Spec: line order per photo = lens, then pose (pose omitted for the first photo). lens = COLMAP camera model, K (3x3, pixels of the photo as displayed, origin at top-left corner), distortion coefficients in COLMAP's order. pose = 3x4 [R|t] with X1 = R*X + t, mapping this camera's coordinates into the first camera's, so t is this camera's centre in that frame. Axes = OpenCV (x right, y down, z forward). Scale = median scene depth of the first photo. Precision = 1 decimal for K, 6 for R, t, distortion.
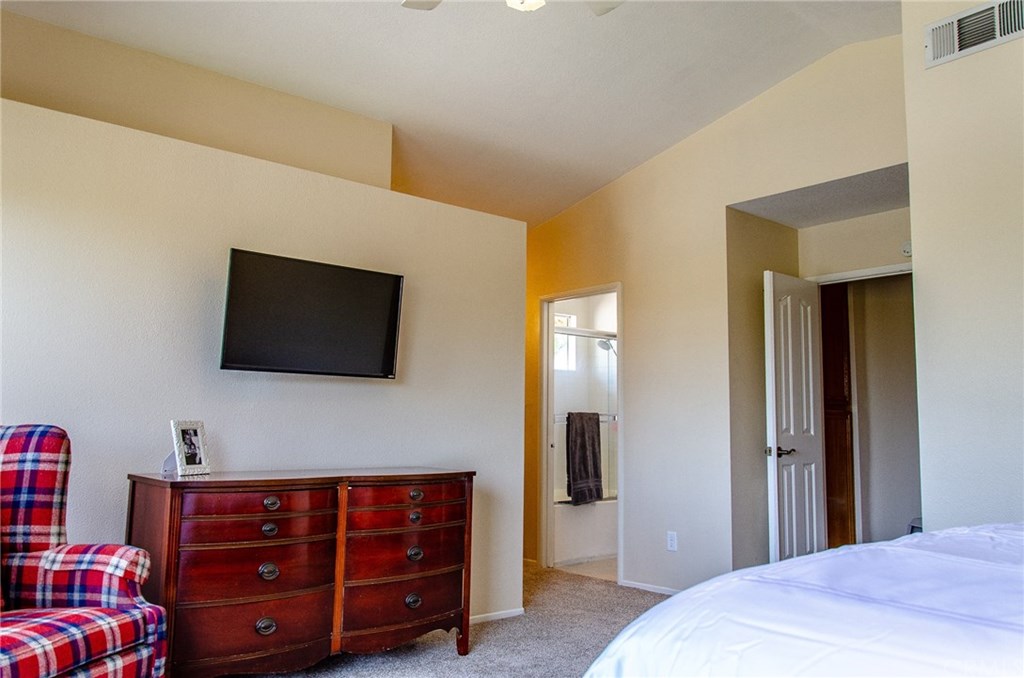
lens RADIAL K [[778.4, 0, 511.8], [0, 778.4, 337.9], [0, 0, 1]] dist [0.011007, 0.001947]
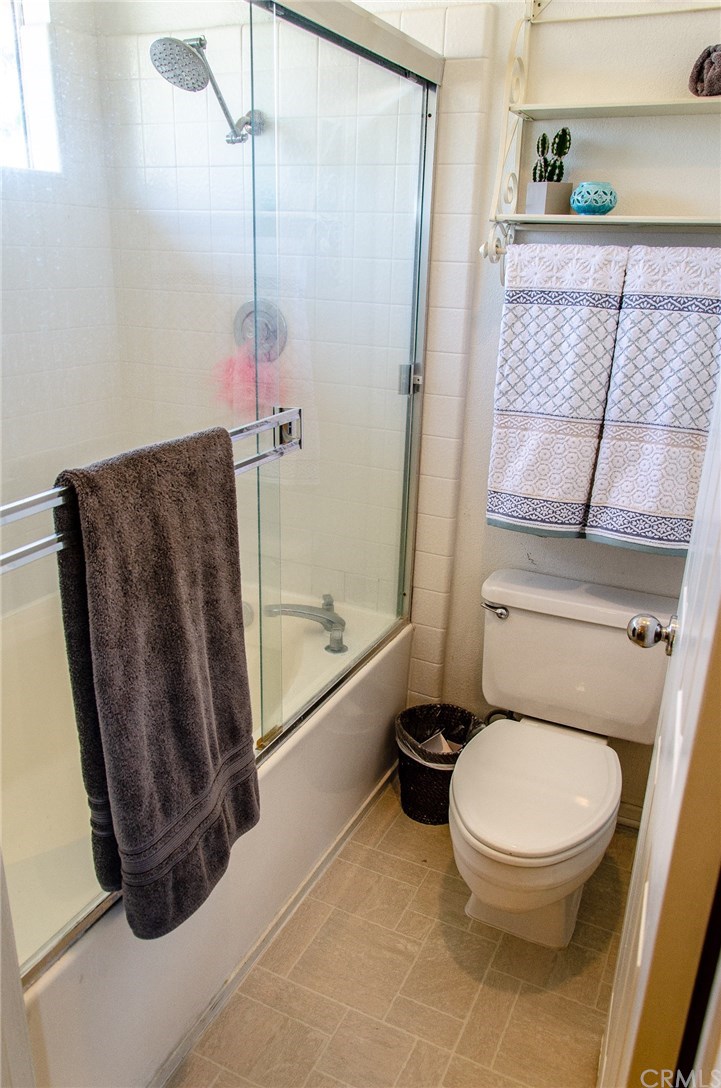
lens RADIAL K [[827.1, 0, 362.7], [0, 827.1, 541.5], [0, 0, 1]] dist [0.011007, 0.001947]
pose [[0.910115, -0.126199, 0.394669, 0.059888], [-0.061240, 0.901063, 0.429343, 0.033311], [-0.409804, -0.414922, 0.812343, 0.834135]]
